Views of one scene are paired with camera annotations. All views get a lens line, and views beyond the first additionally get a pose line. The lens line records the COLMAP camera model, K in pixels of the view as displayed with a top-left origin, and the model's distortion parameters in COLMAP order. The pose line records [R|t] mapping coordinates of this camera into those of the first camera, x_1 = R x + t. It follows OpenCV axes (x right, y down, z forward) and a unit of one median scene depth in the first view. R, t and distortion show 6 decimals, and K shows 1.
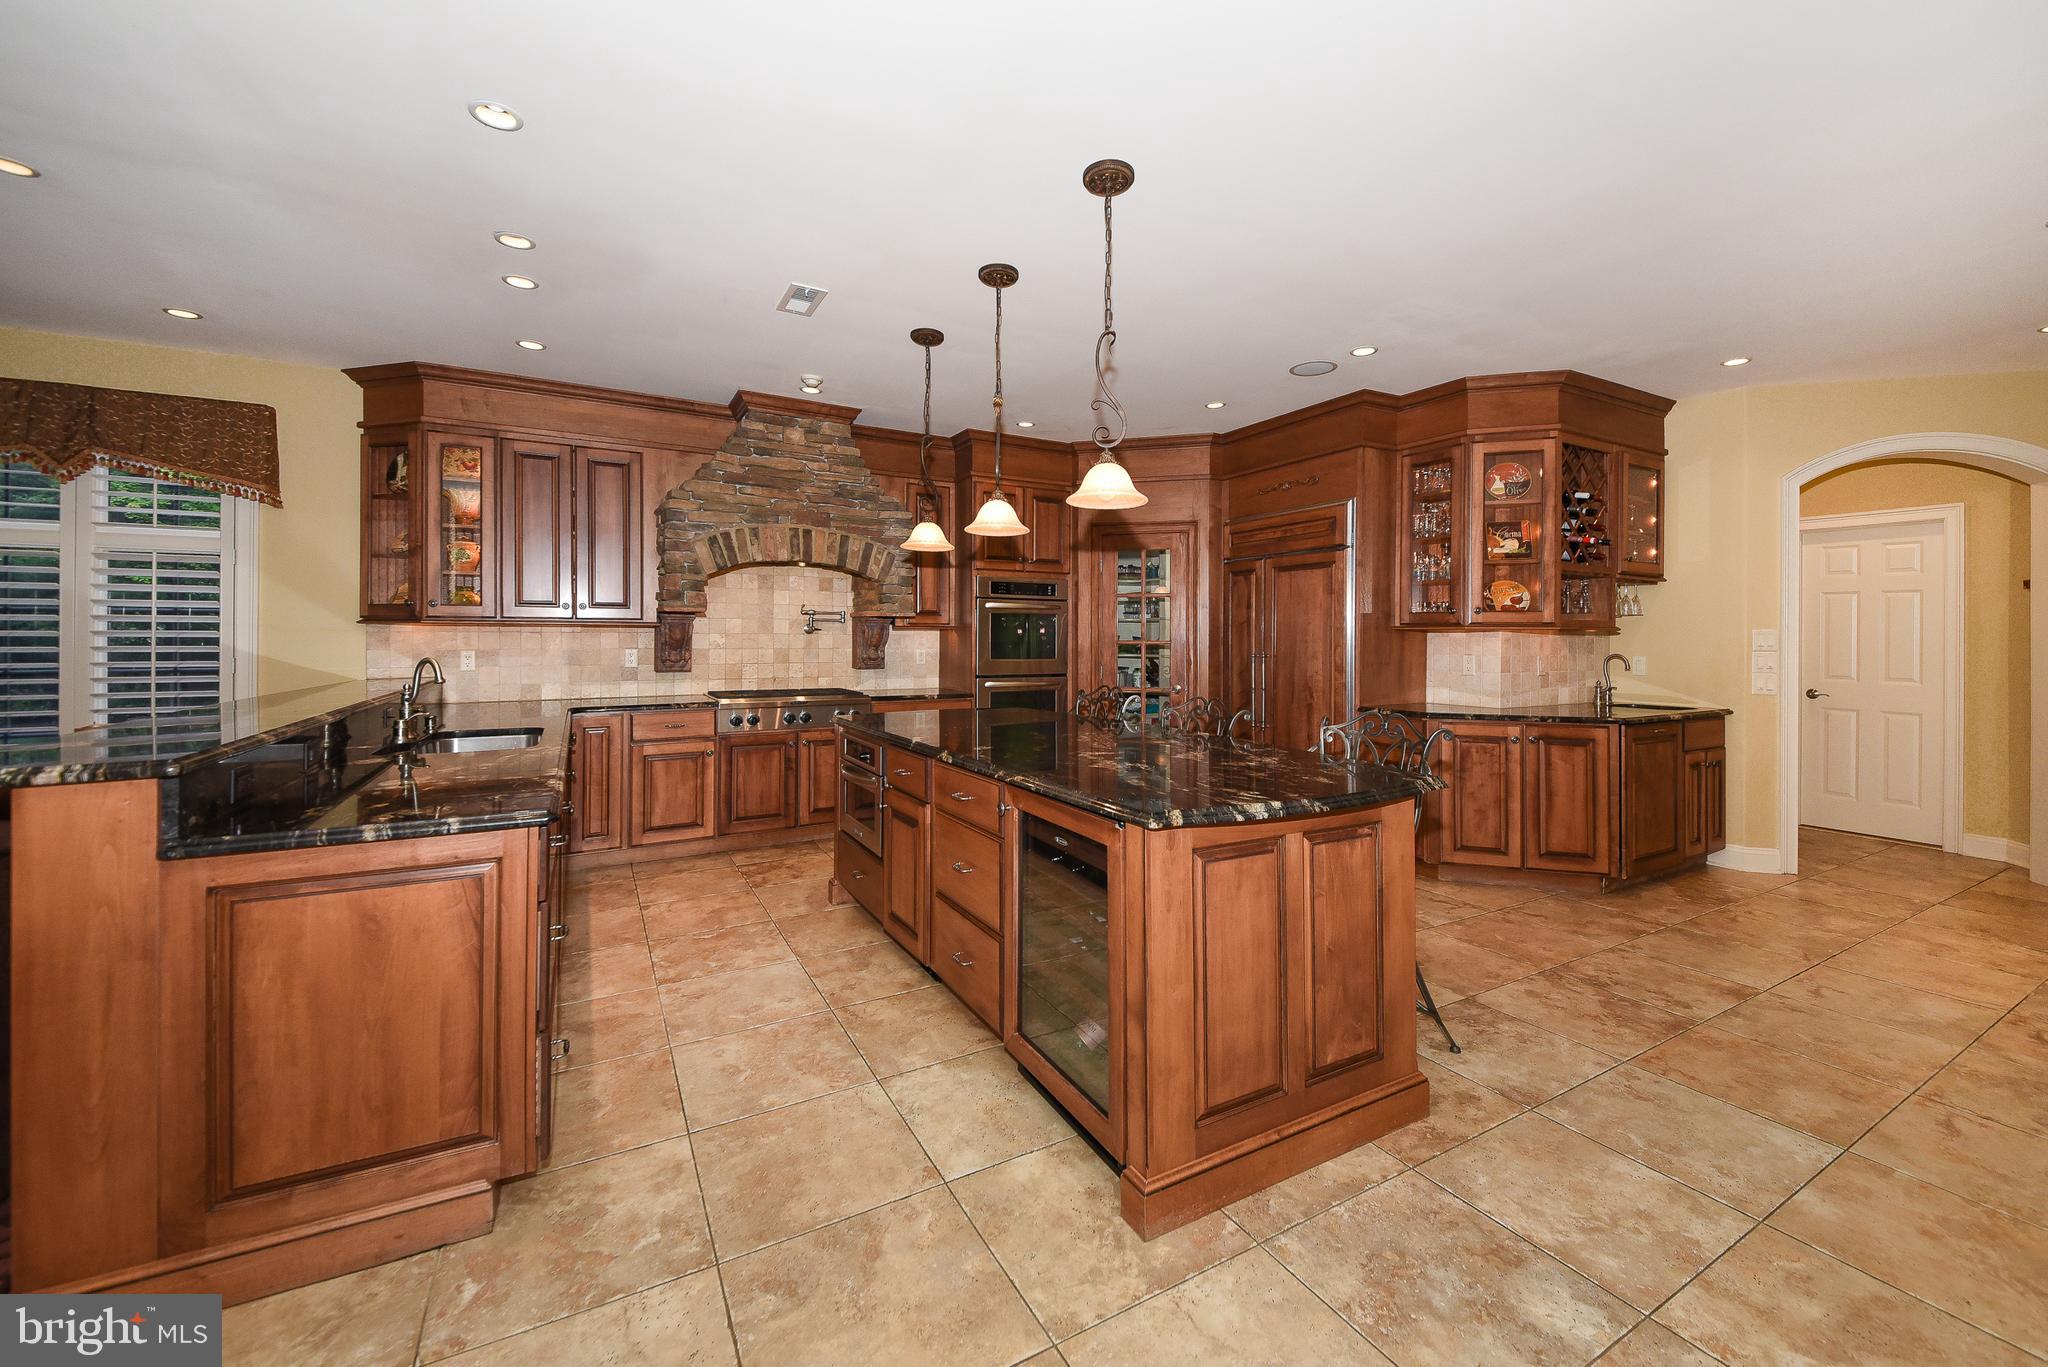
lens RADIAL K [[809.4, 0, 1037.4], [0, 809.4, 641.0], [0, 0, 1]] dist [0.012375, -0.000147]
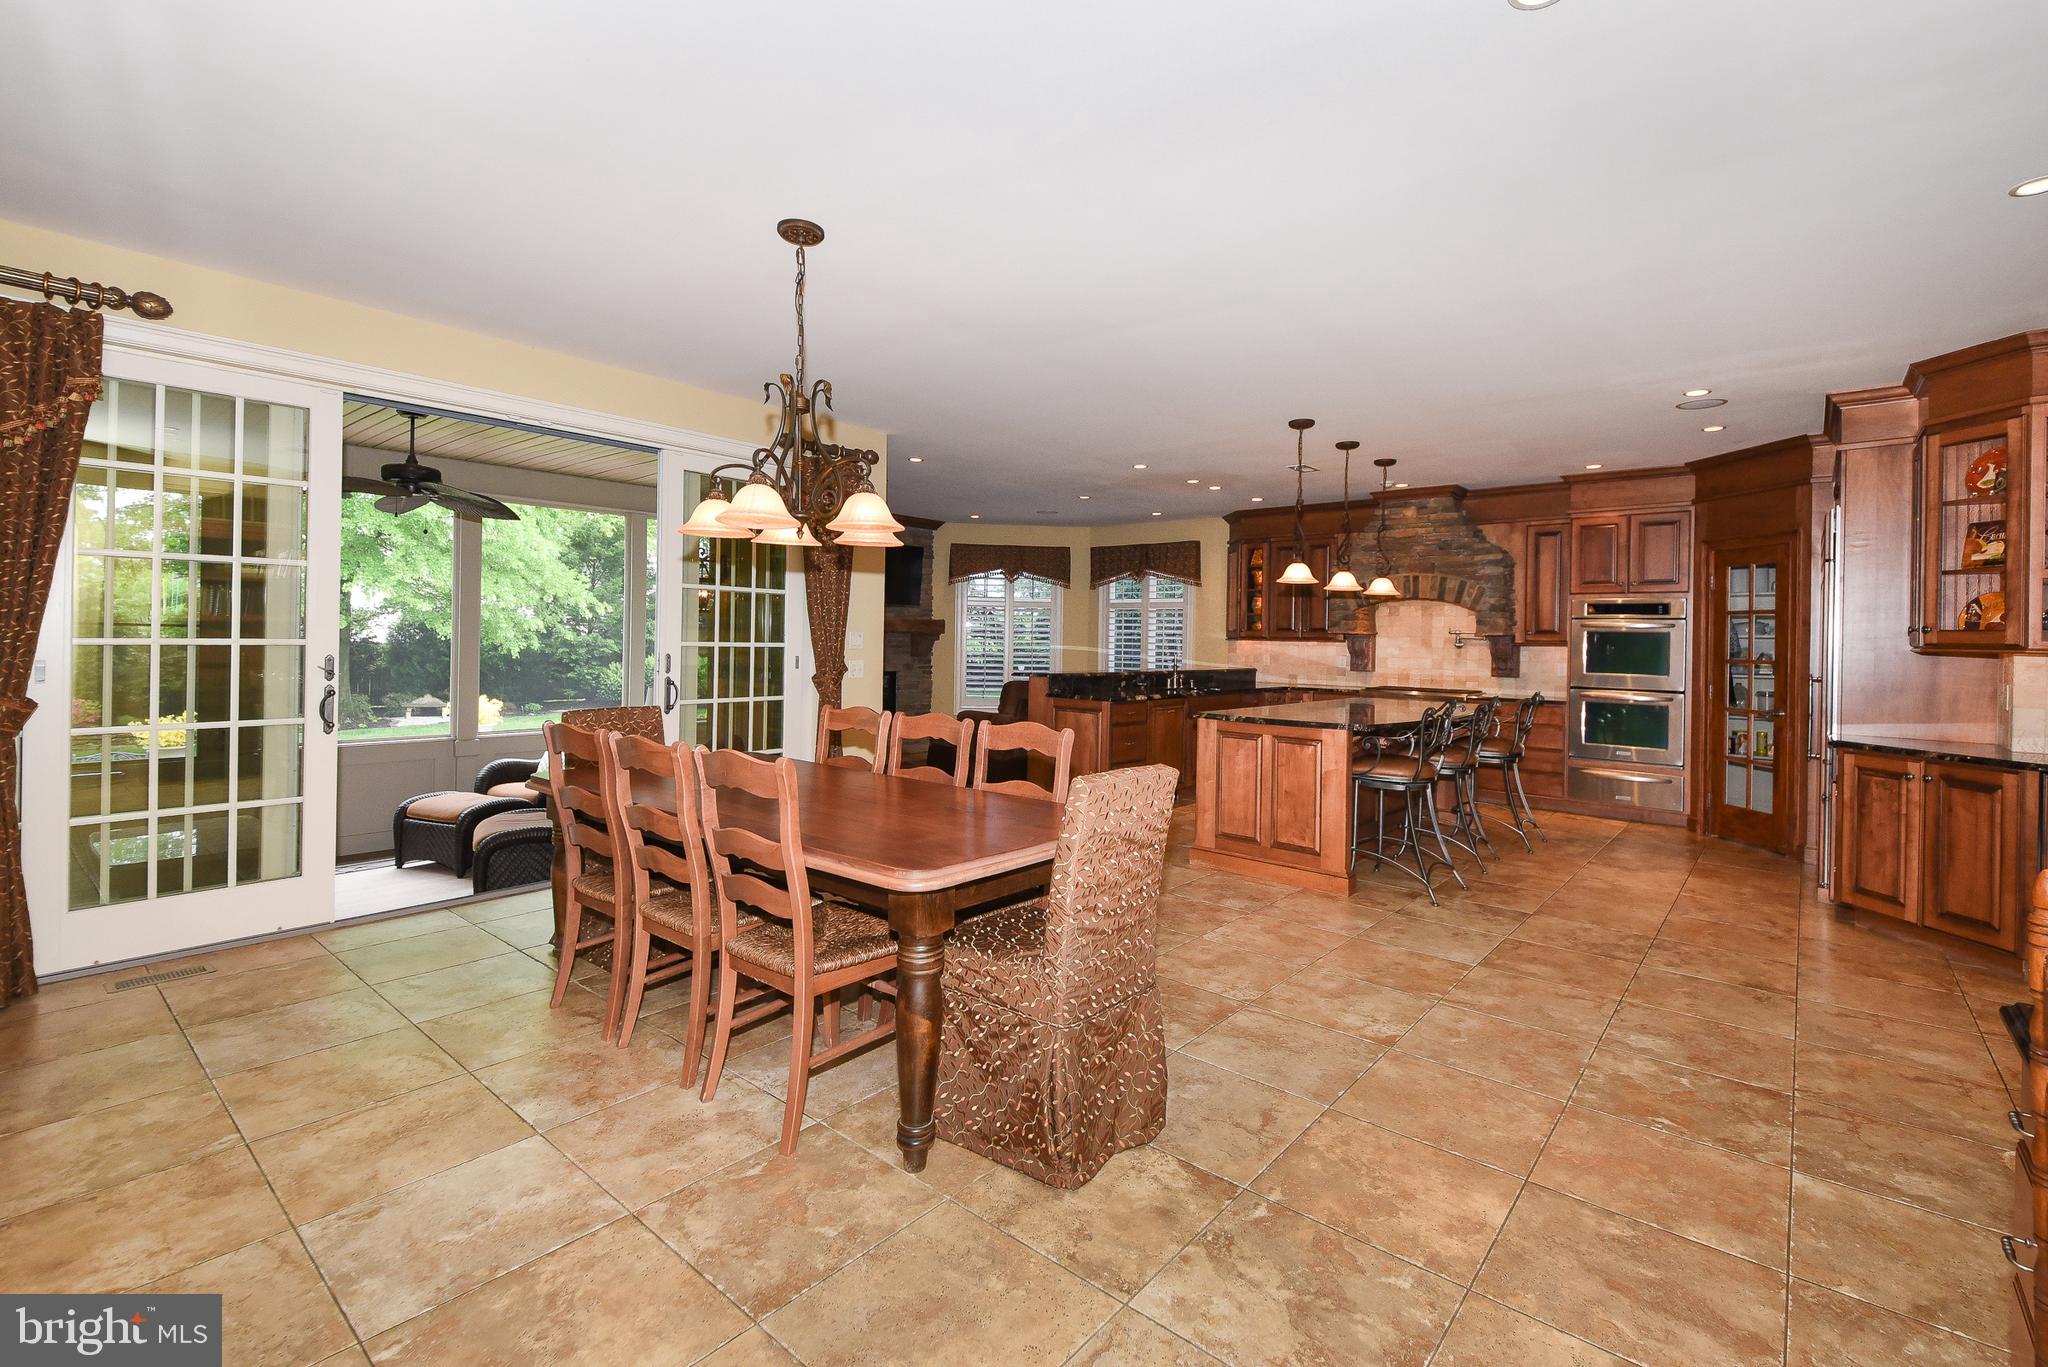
lens RADIAL K [[911.4, 0, 1021.7], [0, 911.4, 633.5], [0, 0, 1]] dist [0.000296, -0.000054]
pose [[0.332705, -0.004232, -0.943021, 1.181565], [-0.014694, 0.999845, -0.009671, -0.010162], [0.942916, 0.017074, 0.332591, -0.237113]]
